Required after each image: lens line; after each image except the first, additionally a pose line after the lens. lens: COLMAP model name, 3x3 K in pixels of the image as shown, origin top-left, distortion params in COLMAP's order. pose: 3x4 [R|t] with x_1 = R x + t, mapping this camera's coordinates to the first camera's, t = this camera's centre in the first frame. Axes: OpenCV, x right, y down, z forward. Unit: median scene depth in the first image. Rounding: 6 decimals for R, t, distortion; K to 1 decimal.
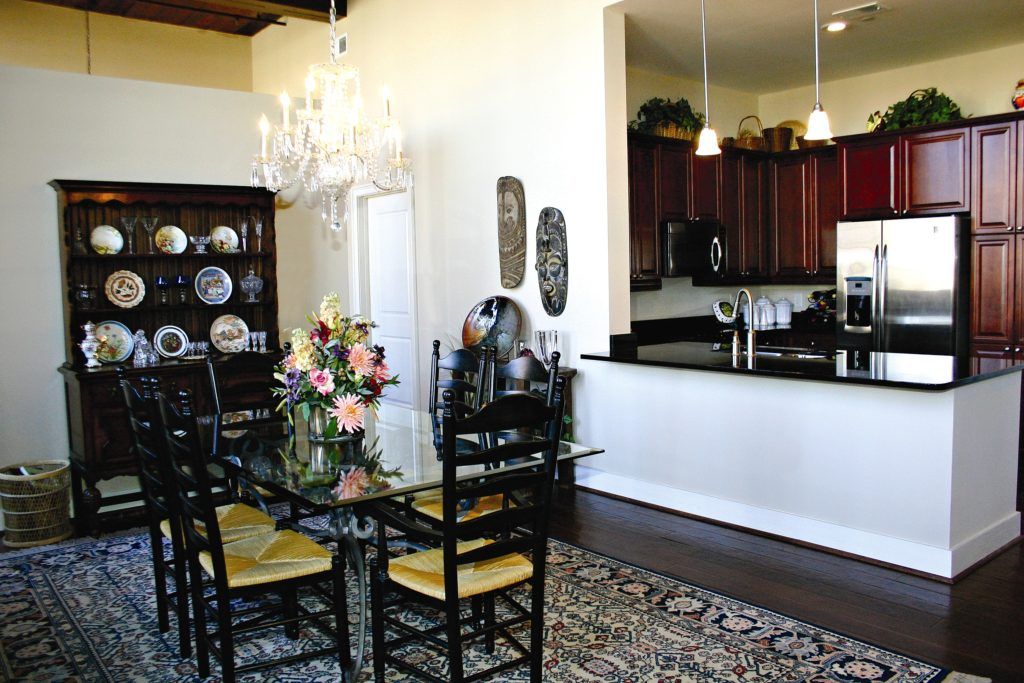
lens RADIAL K [[857.7, 0, 511.5], [0, 857.7, 333.7], [0, 0, 1]] dist [-0.000528, -0.000312]
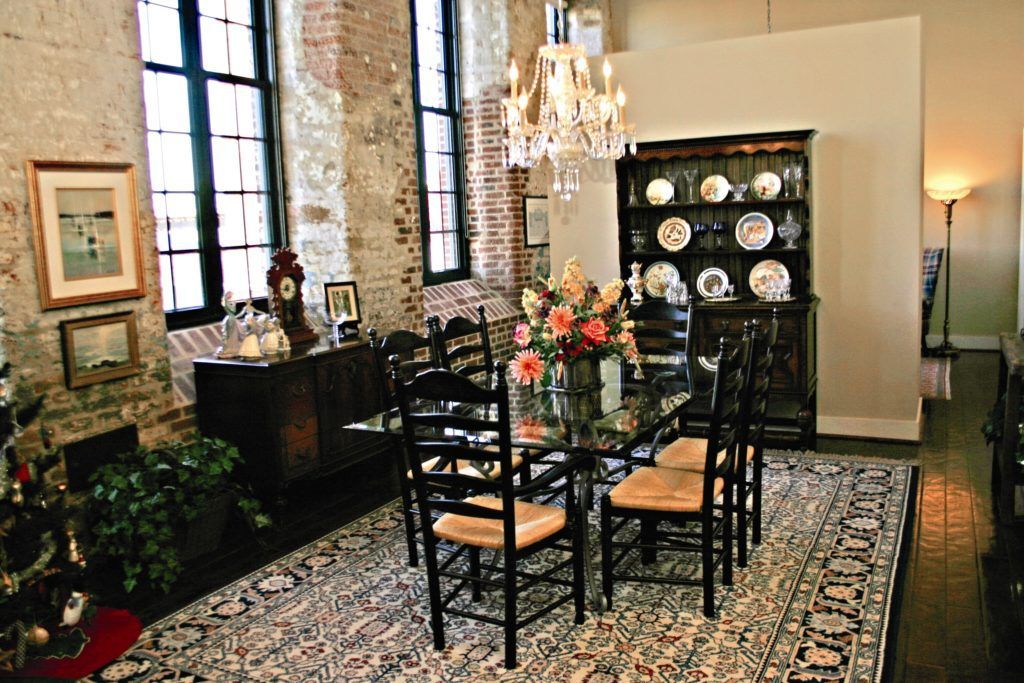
lens RADIAL K [[817.7, 0, 512.5], [0, 817.7, 345.9], [0, 0, 1]] dist [-0.014384, -0.000131]
pose [[0.425772, 0.135952, -0.894559, 0.446412], [-0.043106, 0.990573, 0.130027, -0.036167], [0.903803, -0.016801, 0.427619, 0.327948]]
